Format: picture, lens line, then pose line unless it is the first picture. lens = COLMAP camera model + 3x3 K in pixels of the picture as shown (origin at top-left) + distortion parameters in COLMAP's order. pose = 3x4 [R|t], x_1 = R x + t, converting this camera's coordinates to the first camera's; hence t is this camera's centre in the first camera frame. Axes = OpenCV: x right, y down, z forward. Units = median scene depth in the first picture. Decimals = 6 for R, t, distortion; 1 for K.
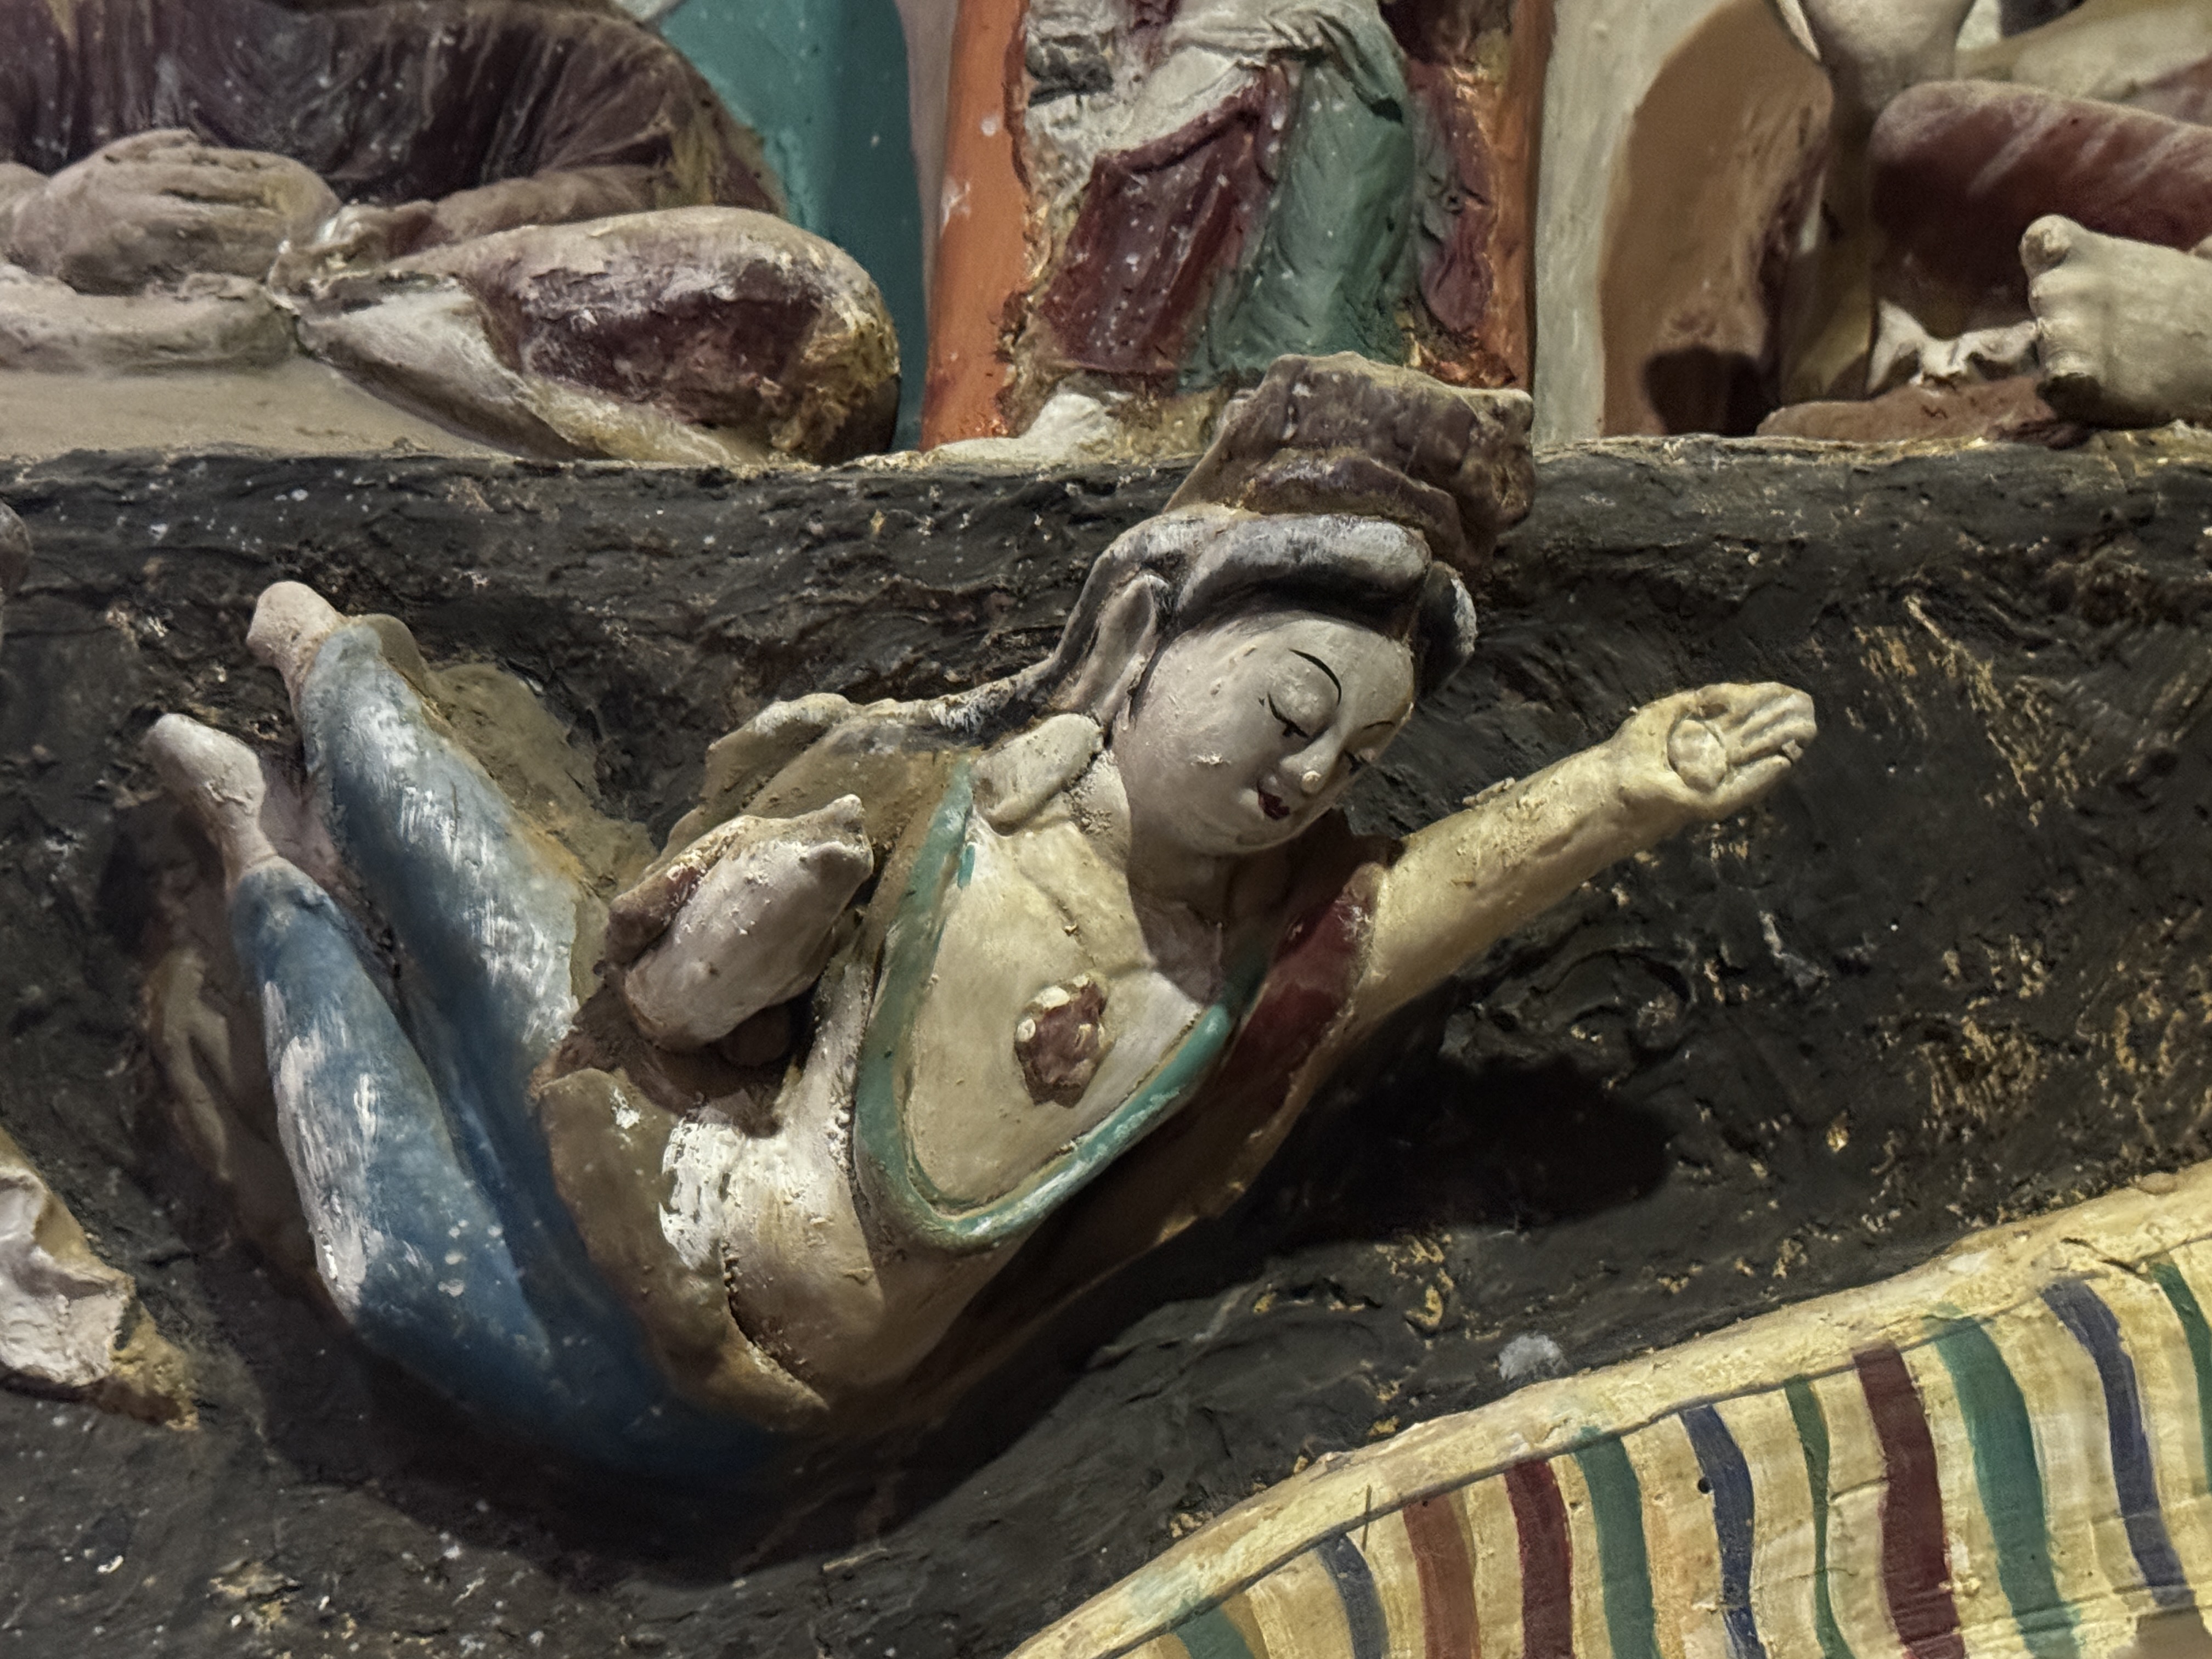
lens RADIAL K [[3890.7, 0, 1107.2], [0, 3890.7, 831.5], [0, 0, 1]] dist [0.155494, 0.000000]
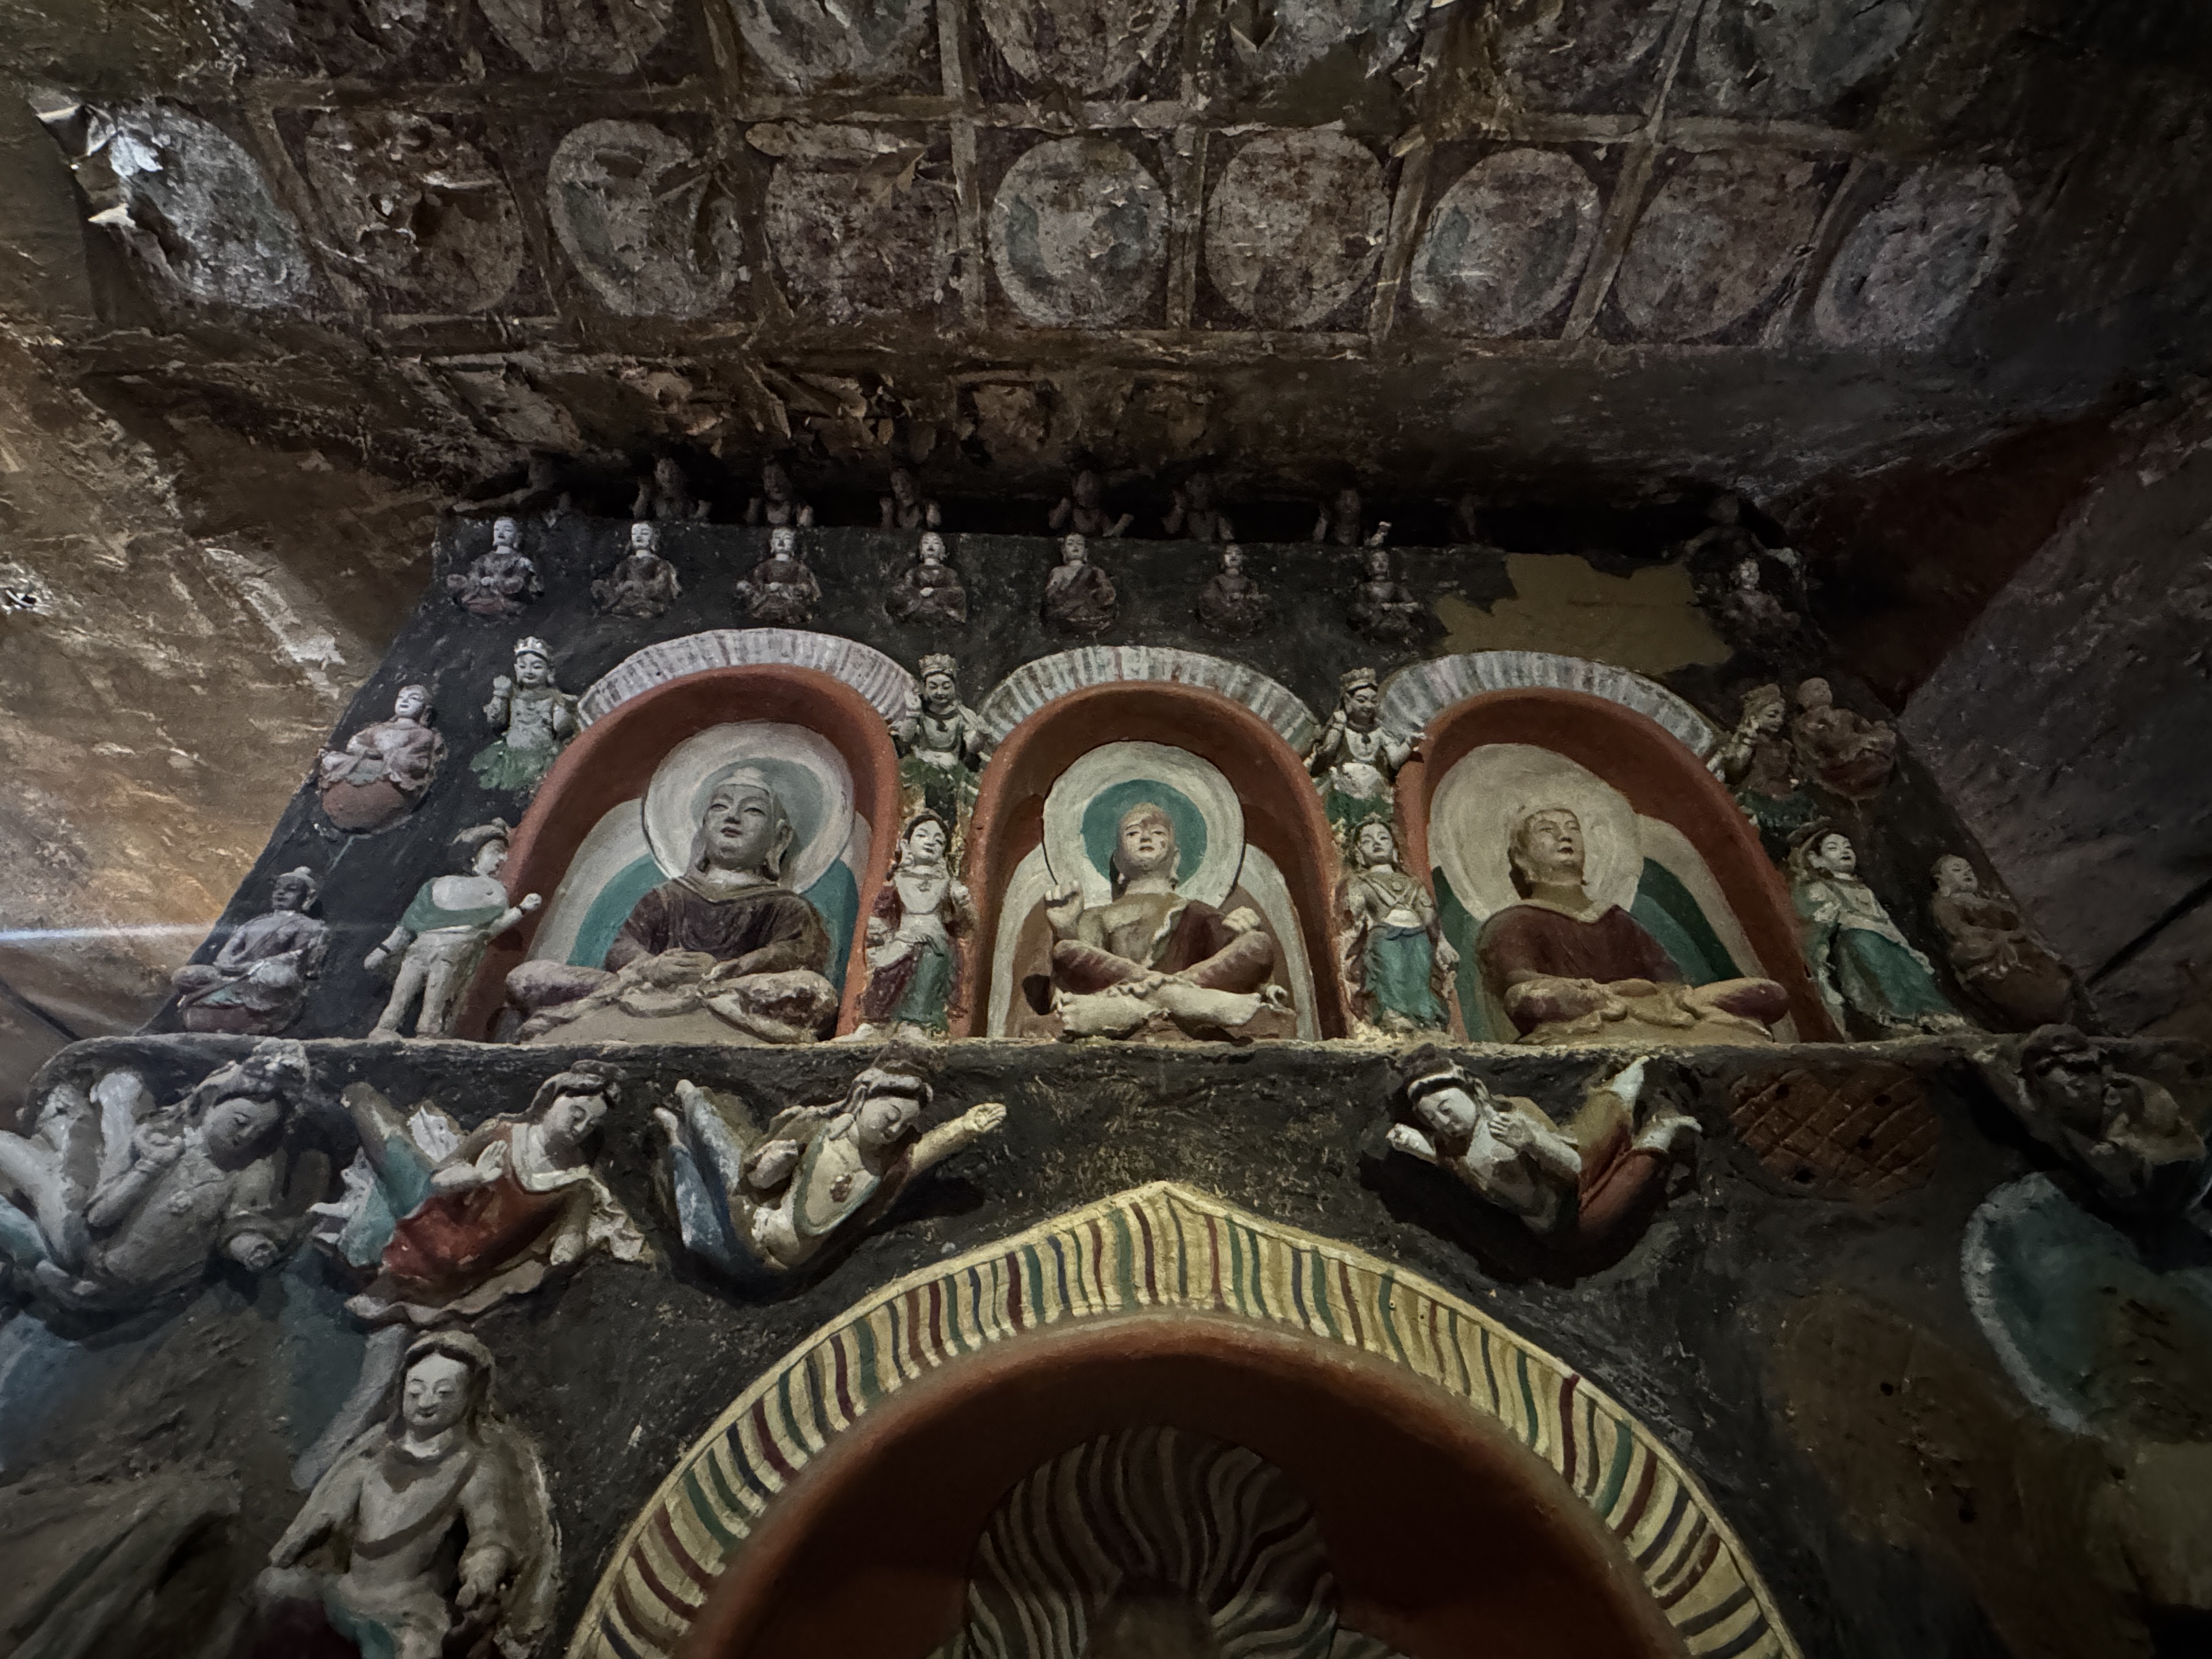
lens RADIAL K [[1088.0, 0, 1105.4], [0, 1088.0, 826.7], [0, 0, 1]] dist [0.000272, -0.000124]
pose [[0.997848, 0.002484, 0.065529, 0.214369], [0.004260, 0.994716, -0.102576, -0.238488], [-0.065437, 0.102635, 0.992564, -0.363388]]
